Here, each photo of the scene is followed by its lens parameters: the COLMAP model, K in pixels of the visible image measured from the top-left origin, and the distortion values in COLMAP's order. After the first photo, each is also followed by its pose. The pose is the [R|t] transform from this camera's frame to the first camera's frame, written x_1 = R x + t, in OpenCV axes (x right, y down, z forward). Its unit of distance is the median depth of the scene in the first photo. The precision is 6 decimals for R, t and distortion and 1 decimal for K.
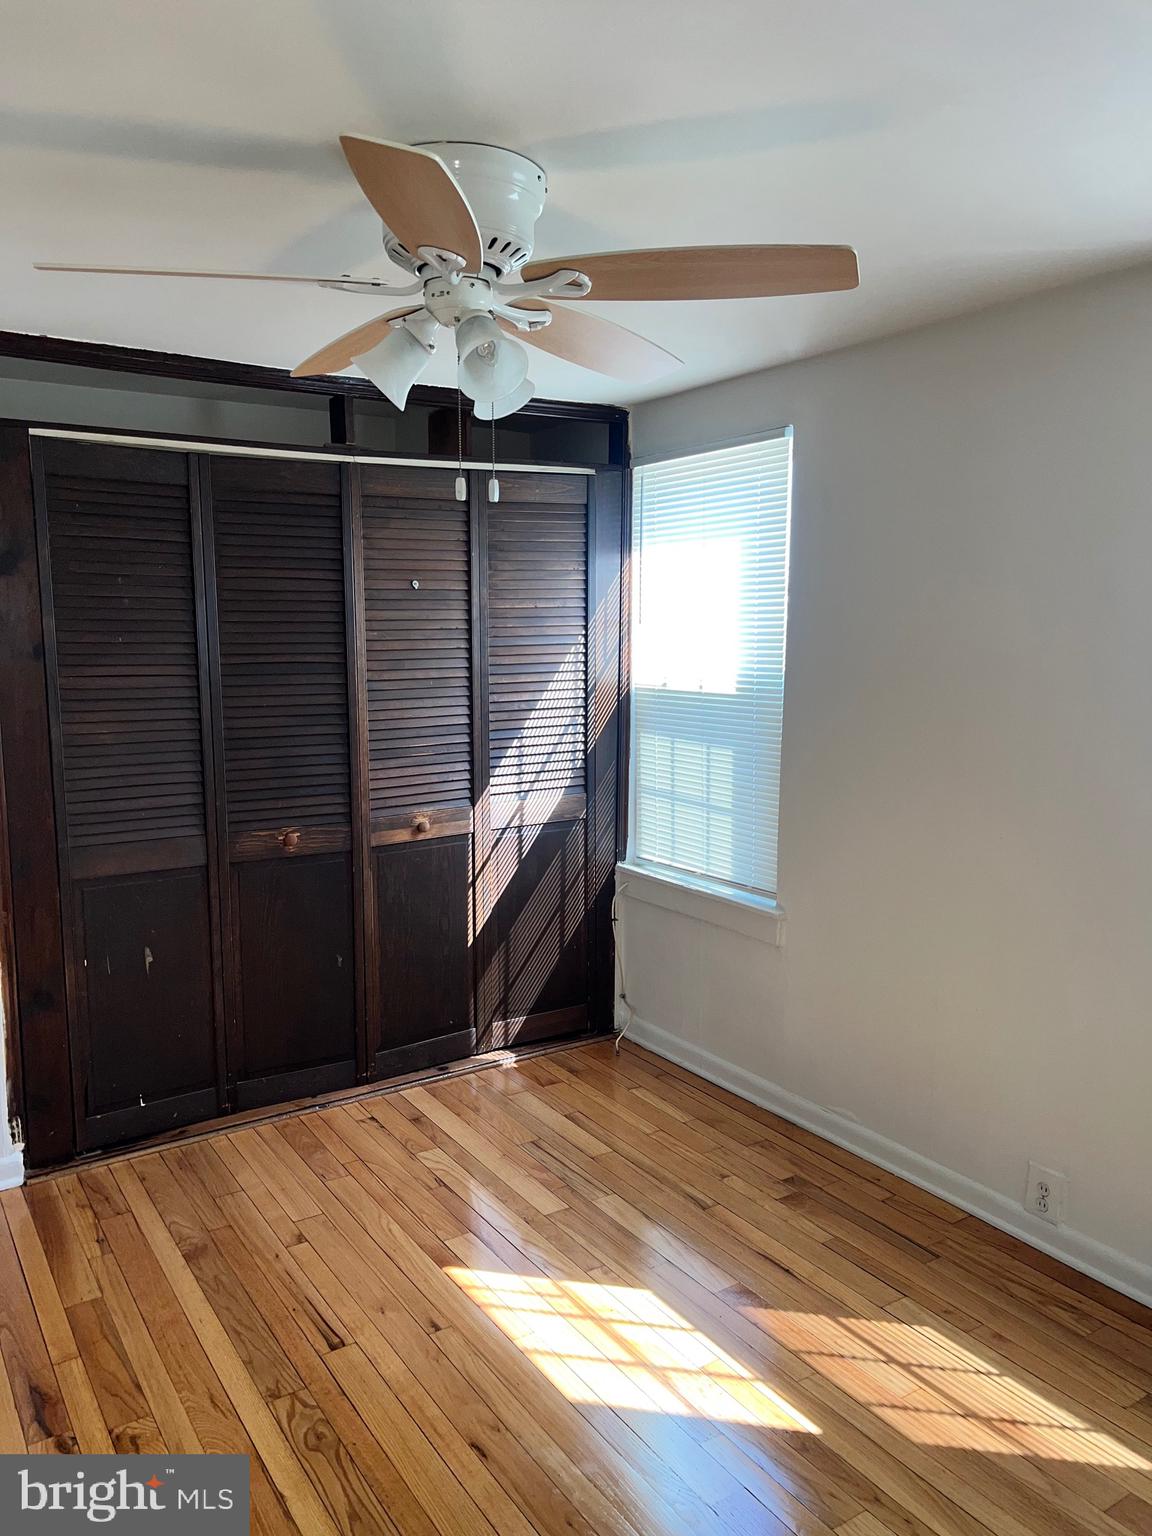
lens RADIAL K [[1140.7, 0, 582.3], [0, 1140.7, 788.2], [0, 0, 1]] dist [0.063713, -0.101143]
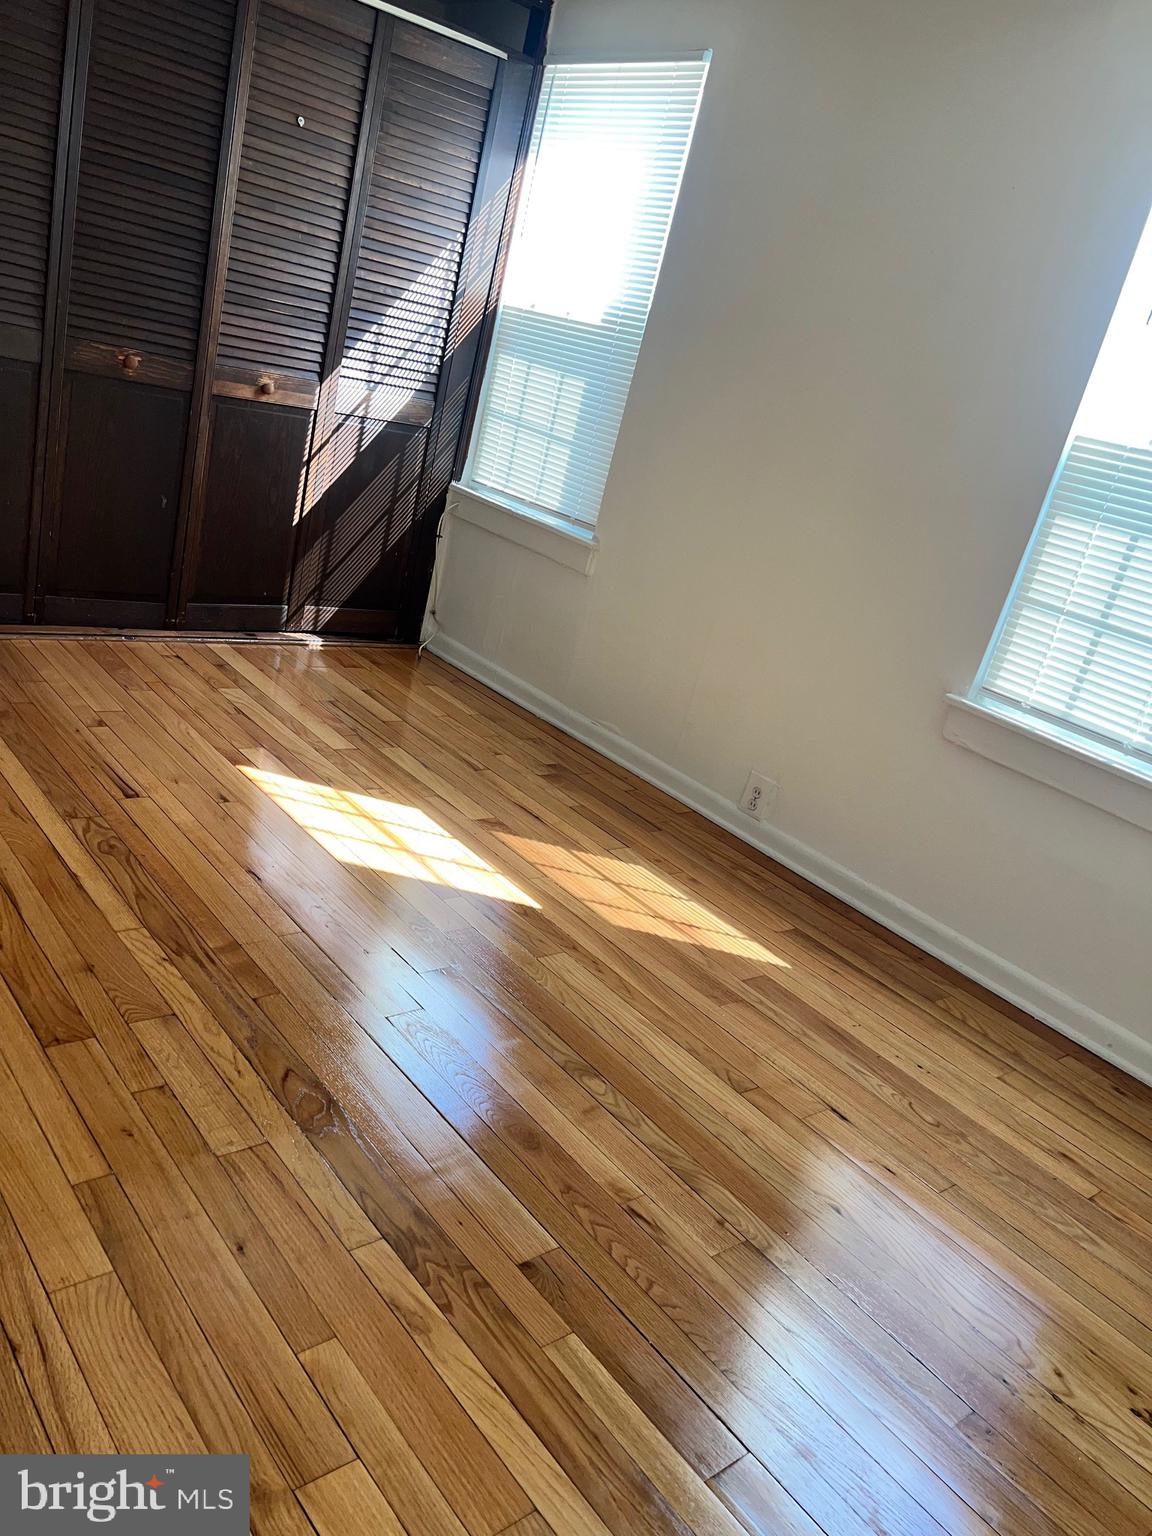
lens RADIAL K [[1140.7, 0, 582.3], [0, 1140.7, 788.2], [0, 0, 1]] dist [0.063713, -0.101143]
pose [[0.966011, 0.177200, 0.188211, -0.001398], [-0.215466, 0.954207, 0.207516, 0.099549], [-0.142820, -0.241016, 0.959955, -0.086520]]
